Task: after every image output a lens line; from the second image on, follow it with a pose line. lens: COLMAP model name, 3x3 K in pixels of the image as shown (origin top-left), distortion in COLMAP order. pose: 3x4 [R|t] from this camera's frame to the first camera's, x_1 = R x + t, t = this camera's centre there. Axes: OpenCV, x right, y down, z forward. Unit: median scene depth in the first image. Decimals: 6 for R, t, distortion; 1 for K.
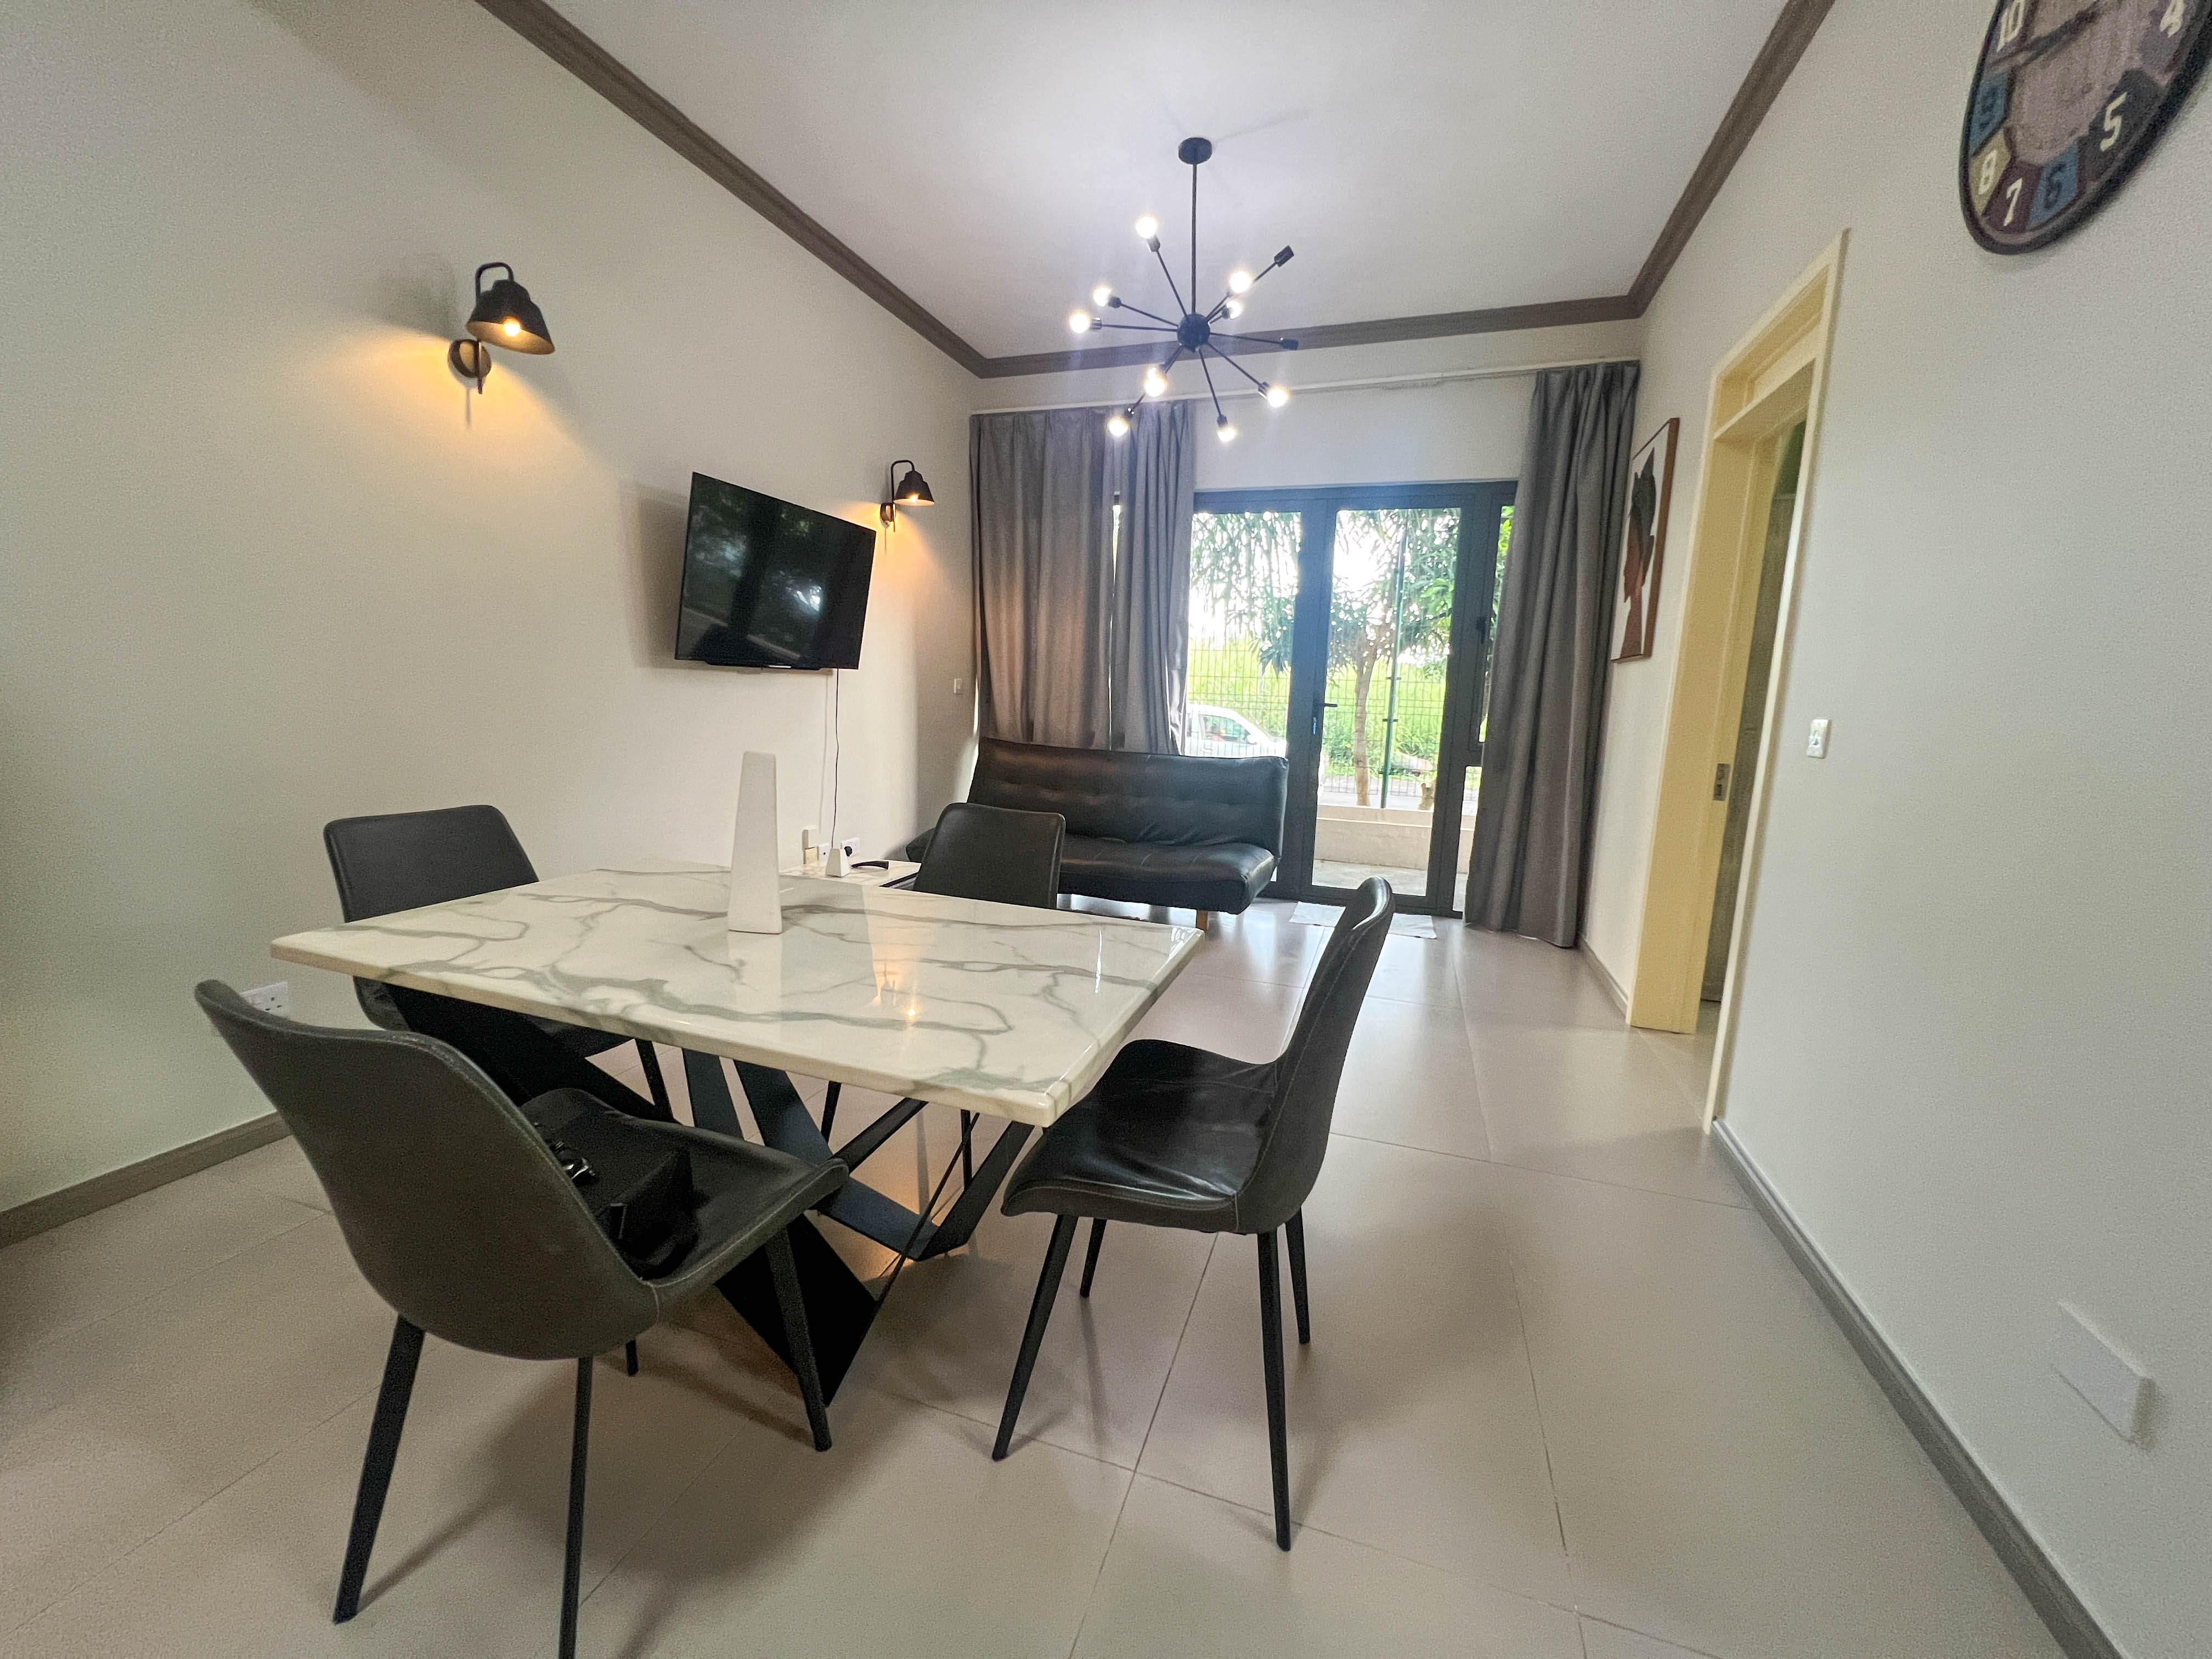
lens RADIAL K [[894.0, 0, 1105.0], [0, 894.0, 820.7], [0, 0, 1]] dist [-0.001663, -0.000182]
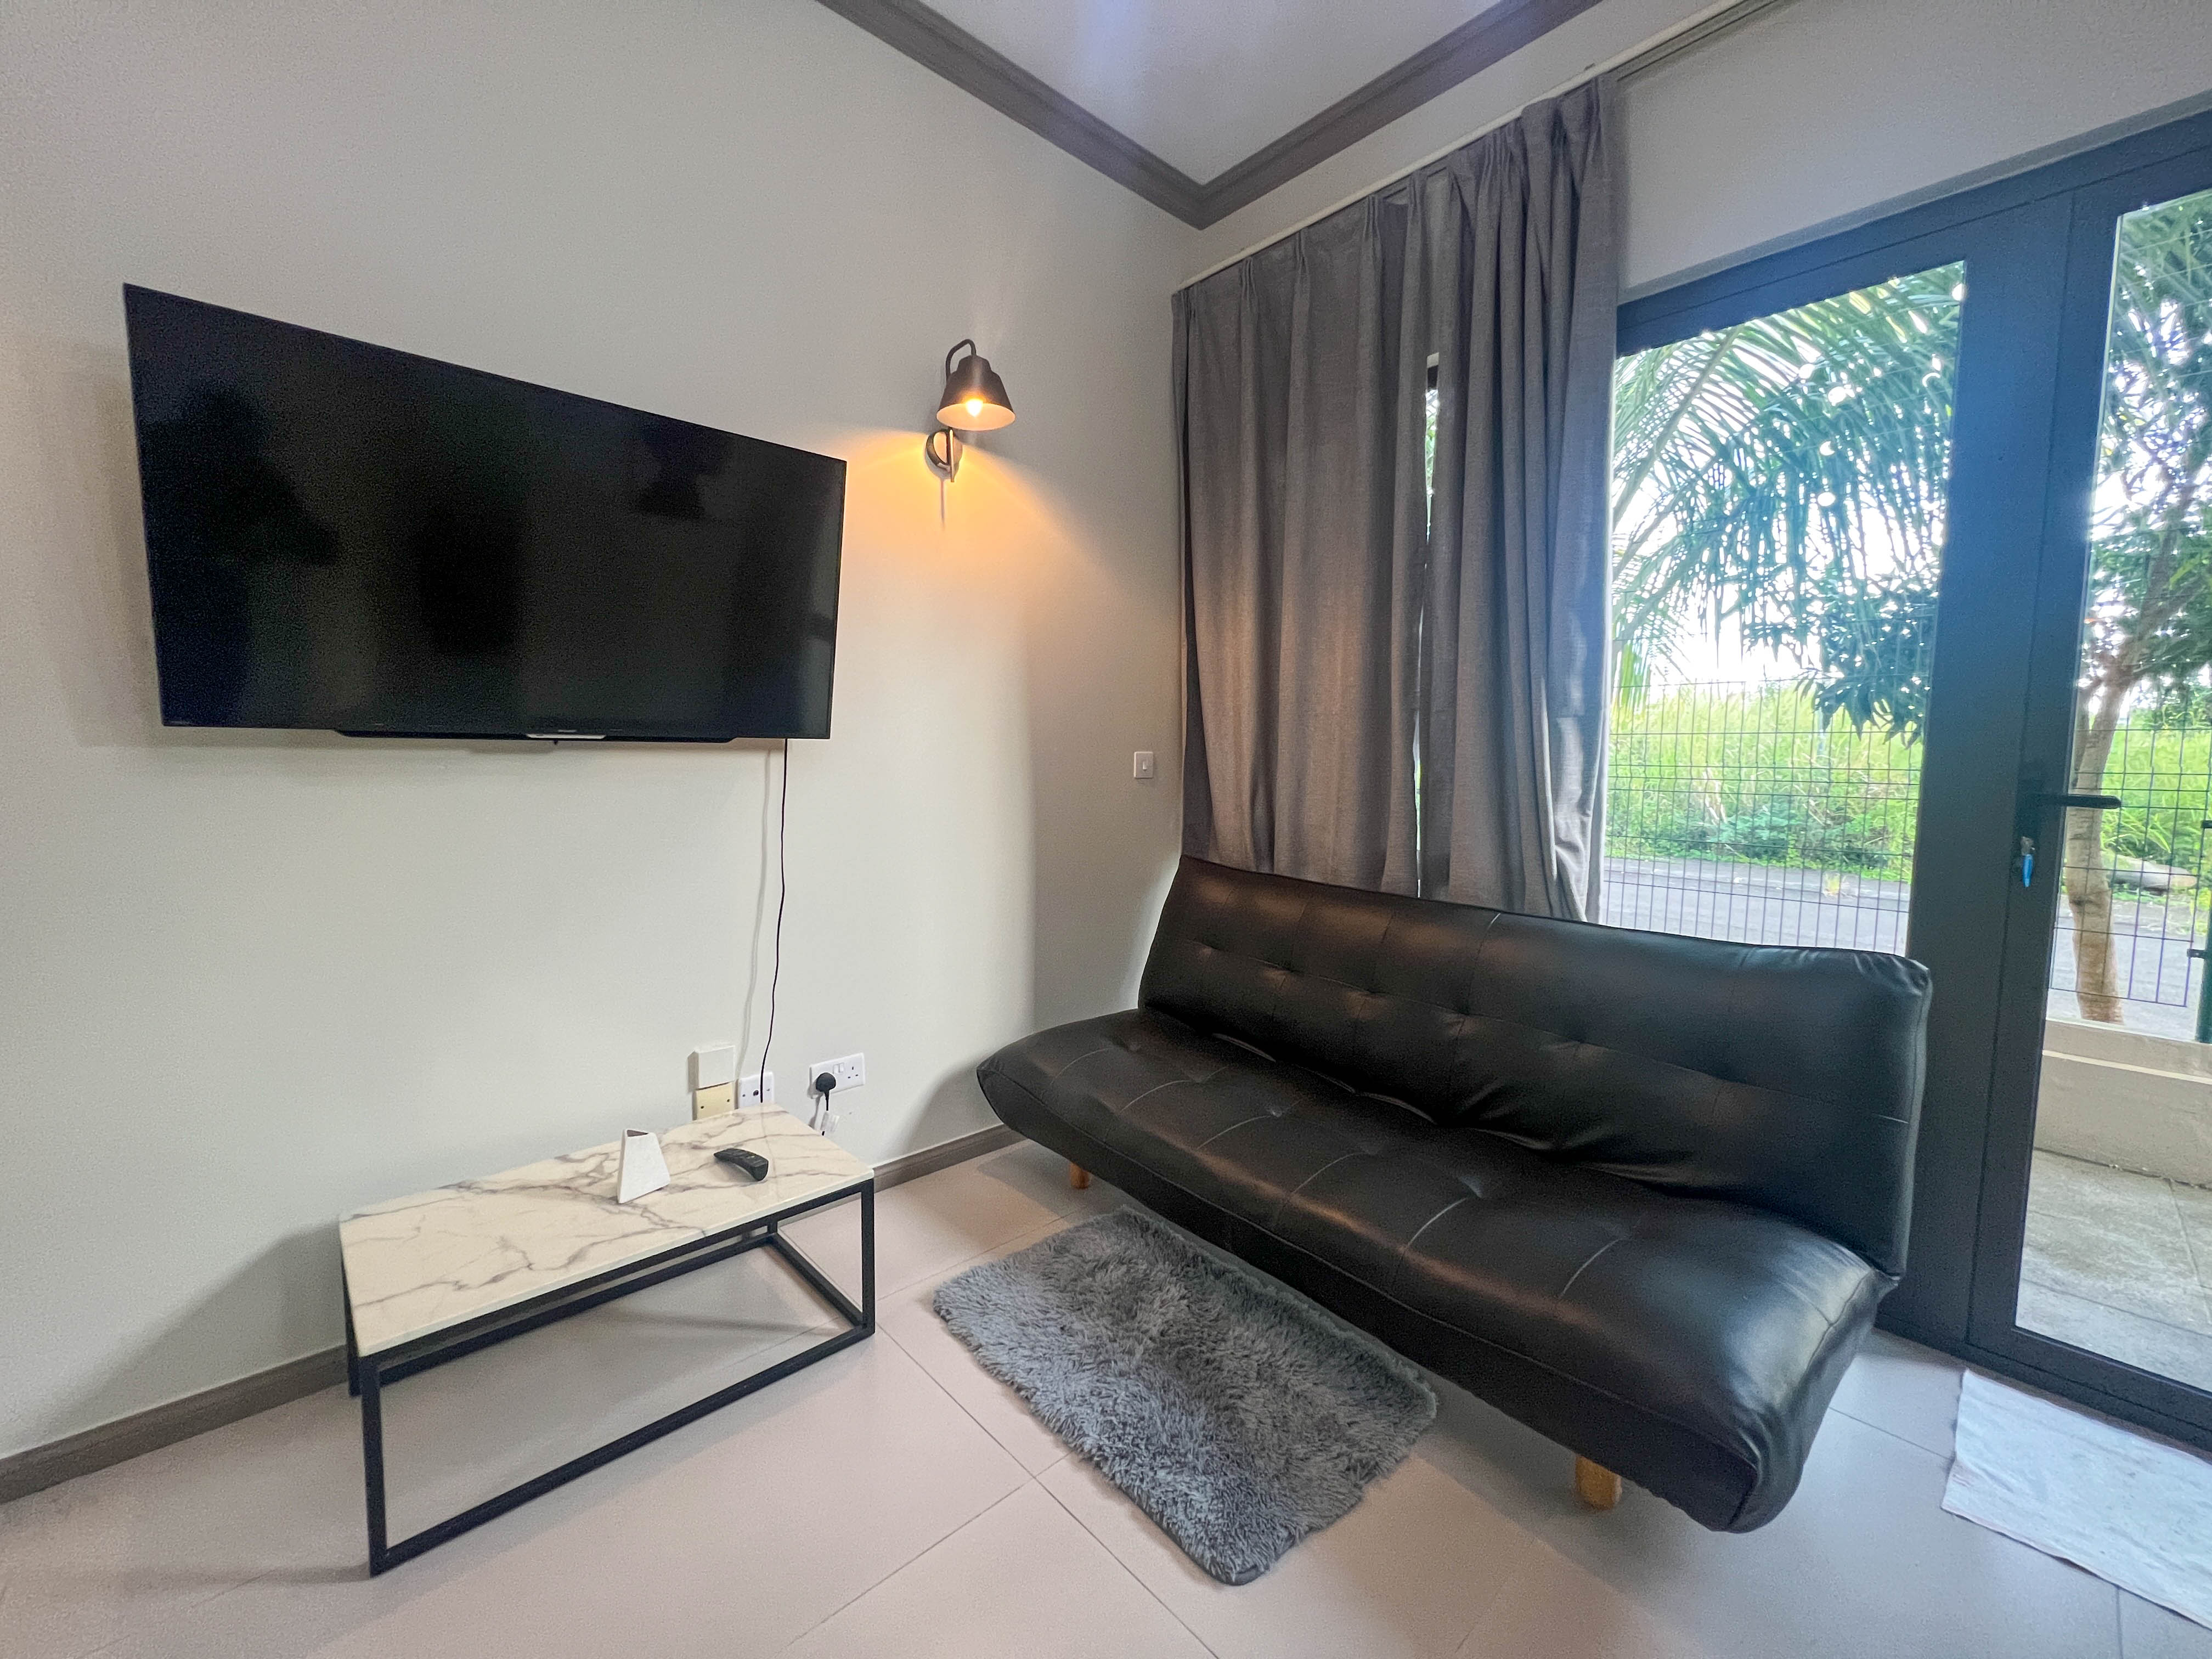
lens RADIAL K [[894.0, 0, 1105.0], [0, 894.0, 820.7], [0, 0, 1]] dist [-0.001663, -0.000182]
pose [[0.876033, 0.010316, -0.482142, 0.087569], [-0.050074, 0.996313, -0.069666, -0.076313], [0.479645, 0.085173, 0.873319, 0.509667]]
